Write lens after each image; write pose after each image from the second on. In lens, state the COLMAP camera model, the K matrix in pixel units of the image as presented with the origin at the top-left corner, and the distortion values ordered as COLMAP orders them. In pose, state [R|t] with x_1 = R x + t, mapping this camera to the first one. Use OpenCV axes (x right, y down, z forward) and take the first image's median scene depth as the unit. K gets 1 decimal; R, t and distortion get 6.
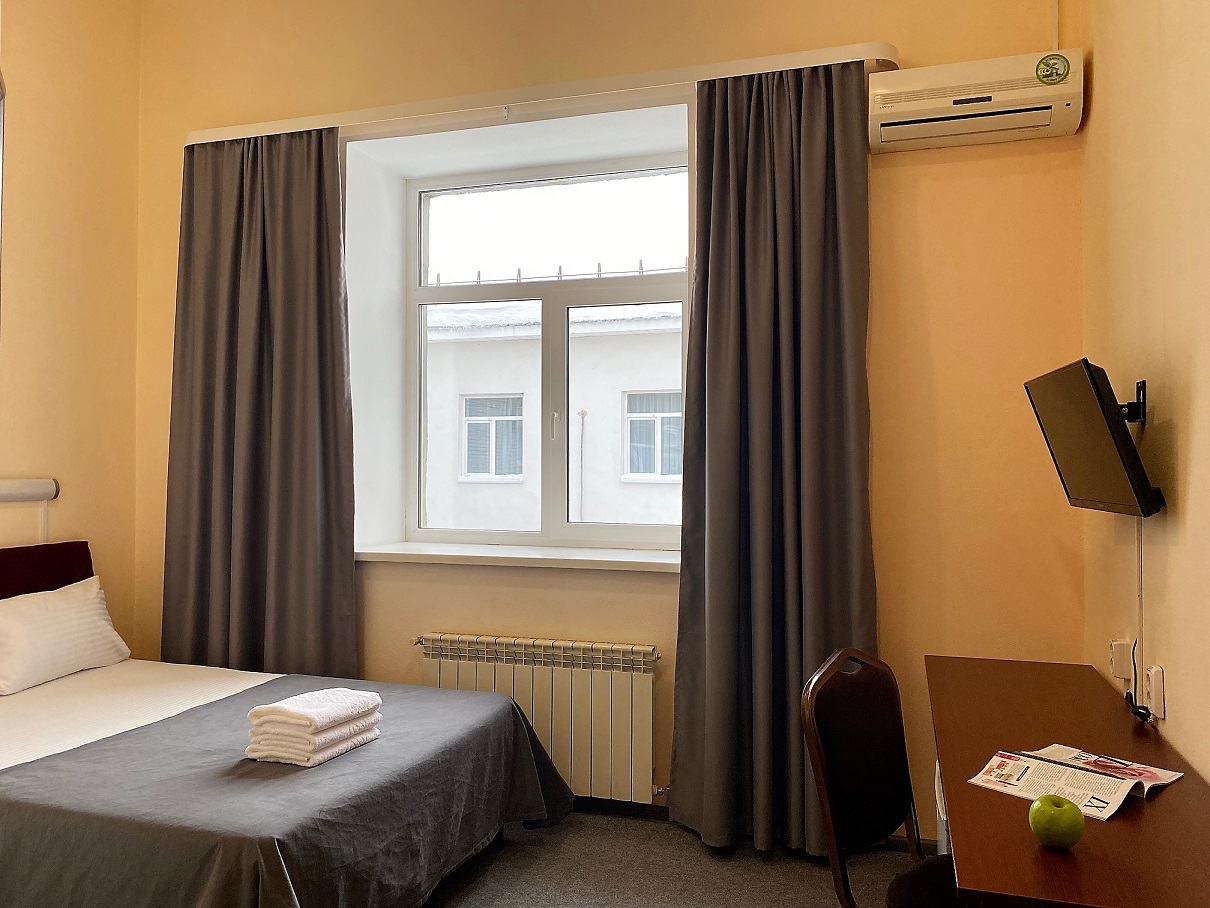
lens RADIAL K [[984.9, 0, 605.0], [0, 984.9, 454.0], [0, 0, 1]] dist [-0.000929, -0.003000]
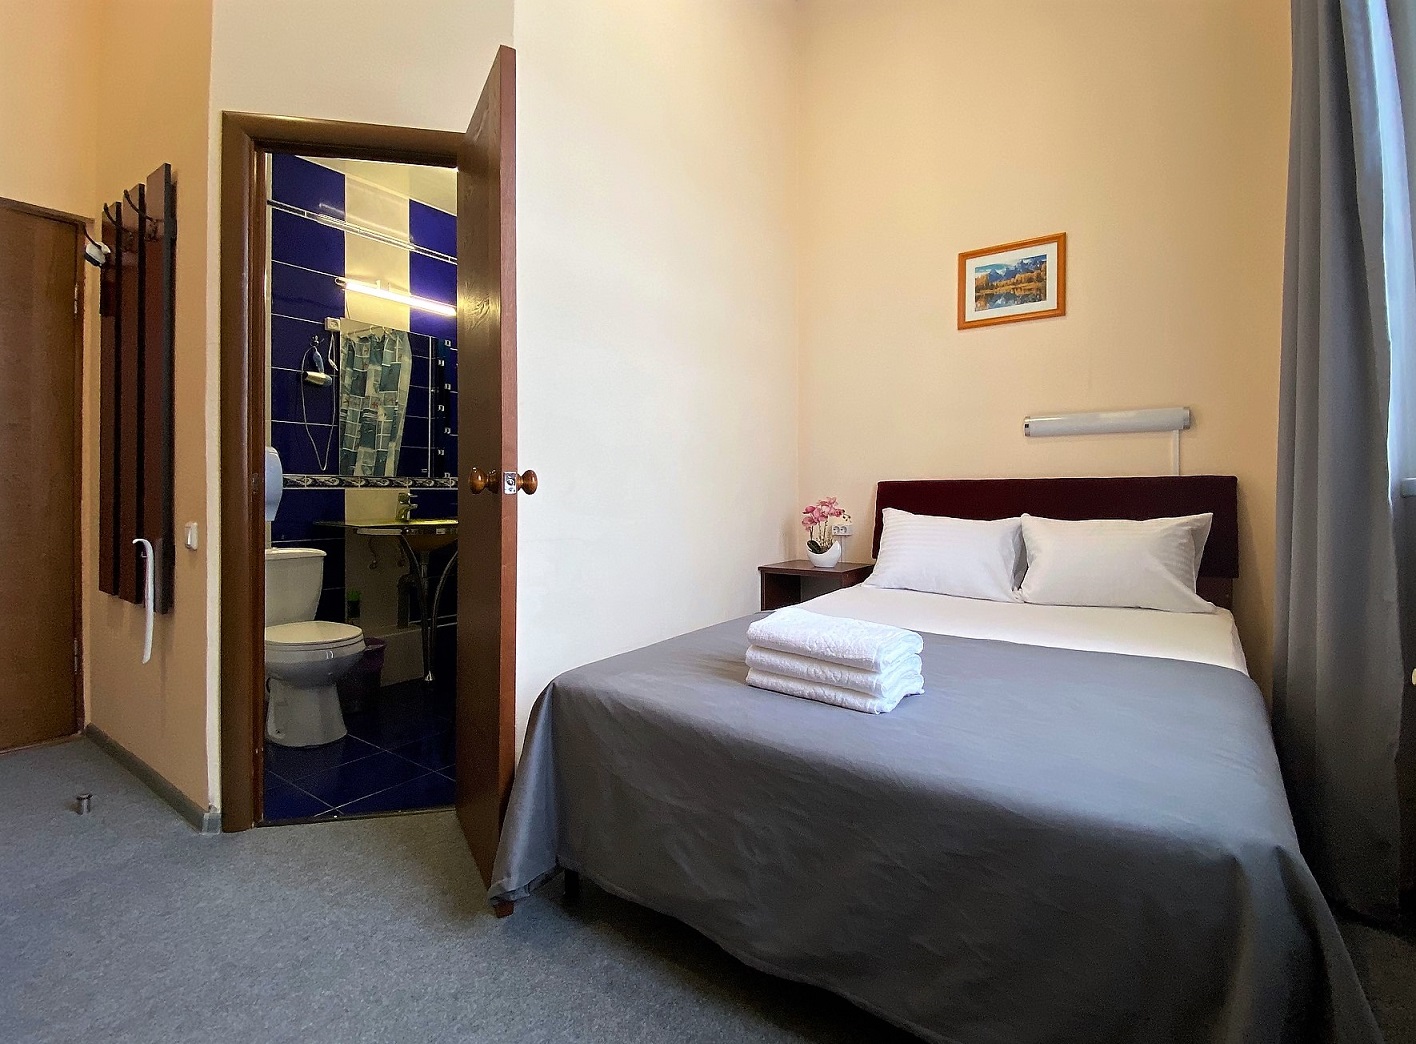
lens RADIAL K [[633.8, 0, 708.7], [0, 633.8, 498.6], [0, 0, 1]] dist [-0.000128, -0.000013]
pose [[-0.292127, 0.000521, -0.956379, 0.201579], [0.011137, 0.999934, -0.002857, 0.153691], [0.956315, -0.011485, -0.292113, 1.054401]]
